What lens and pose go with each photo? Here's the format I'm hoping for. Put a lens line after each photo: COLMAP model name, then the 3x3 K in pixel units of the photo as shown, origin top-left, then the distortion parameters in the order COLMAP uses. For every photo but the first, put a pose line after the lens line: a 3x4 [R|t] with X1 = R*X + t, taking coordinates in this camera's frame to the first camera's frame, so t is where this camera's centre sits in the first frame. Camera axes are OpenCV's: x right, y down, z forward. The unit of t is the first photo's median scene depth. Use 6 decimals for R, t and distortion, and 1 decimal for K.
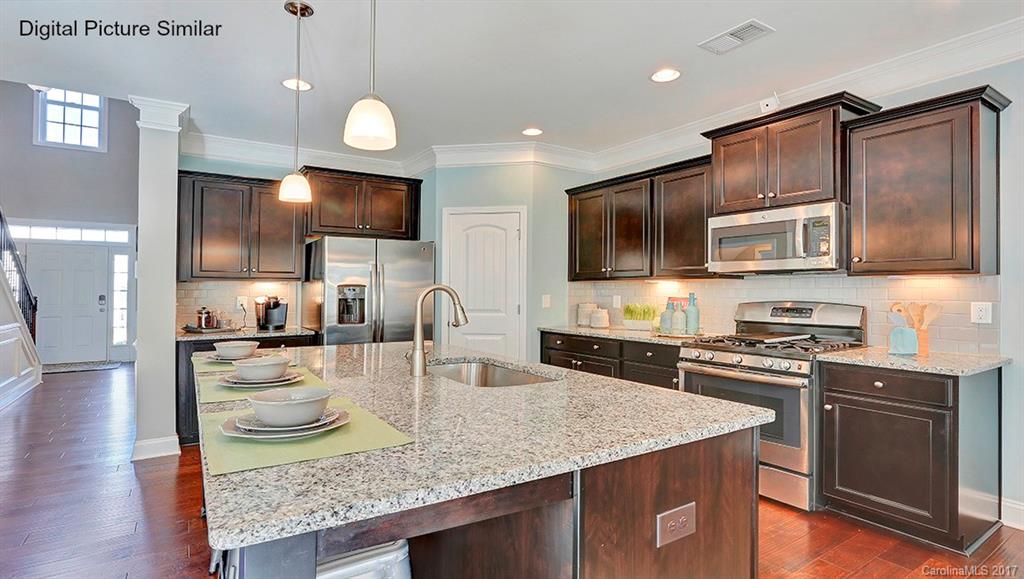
lens RADIAL K [[509.8, 0, 509.8], [0, 509.8, 287.6], [0, 0, 1]] dist [-0.001598, 0.000519]
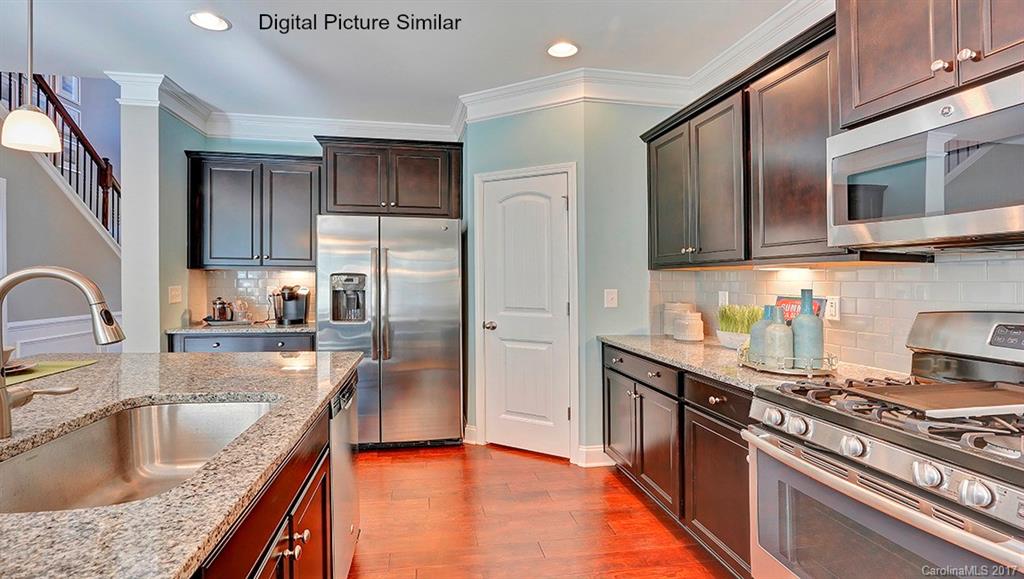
lens RADIAL K [[509.8, 0, 509.9], [0, 509.8, 270.1], [0, 0, 1]] dist [-0.001598, 0.000519]
pose [[0.916890, -0.001450, -0.399138, 0.254714], [-0.006737, 0.999795, -0.019110, 0.002925], [0.399084, 0.020211, 0.916692, 0.357760]]
